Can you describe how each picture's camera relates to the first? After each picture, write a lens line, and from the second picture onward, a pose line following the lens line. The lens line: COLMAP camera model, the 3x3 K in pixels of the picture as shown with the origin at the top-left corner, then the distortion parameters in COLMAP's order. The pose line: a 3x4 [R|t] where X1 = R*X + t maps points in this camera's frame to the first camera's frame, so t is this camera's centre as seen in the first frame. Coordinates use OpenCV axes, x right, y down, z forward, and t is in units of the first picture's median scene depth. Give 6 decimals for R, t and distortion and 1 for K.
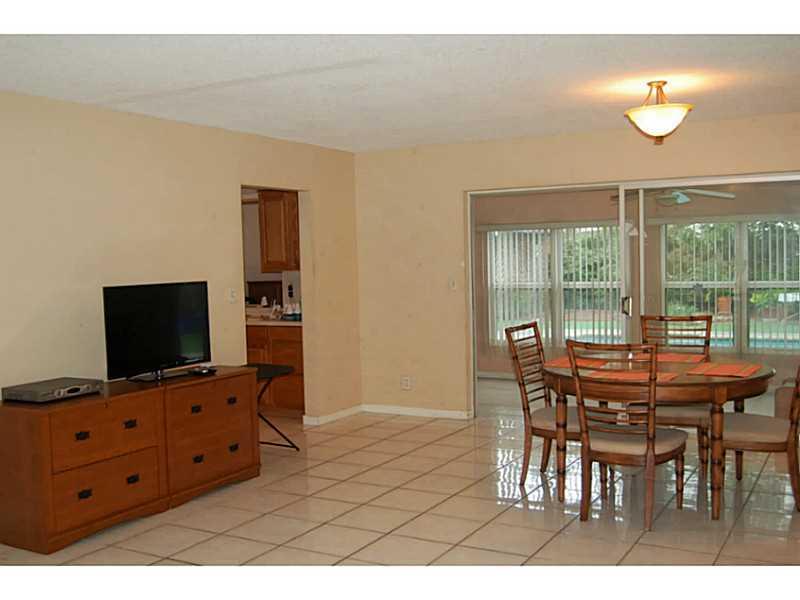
lens RADIAL K [[888.8, 0, 400.0], [0, 888.8, 327.9], [0, 0, 1]] dist [0.067331, -0.013273]
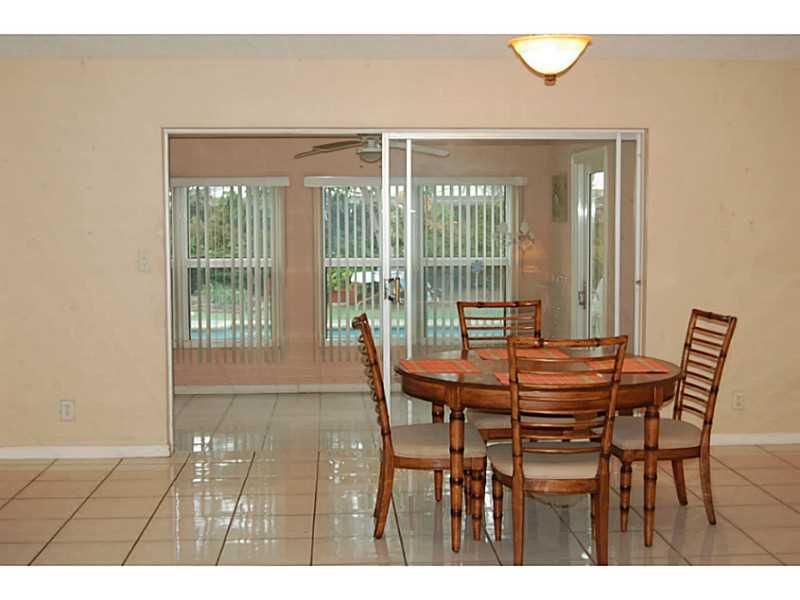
lens RADIAL K [[1141.5, 0, 400.0], [0, 1141.5, 300.0], [0, 0, 1]] dist [0.006311, 0.036059]
pose [[0.849214, -0.019375, 0.527693, -0.339870], [0.027950, 0.999575, -0.008280, -0.009031], [-0.527309, 0.021780, 0.849395, 0.202028]]
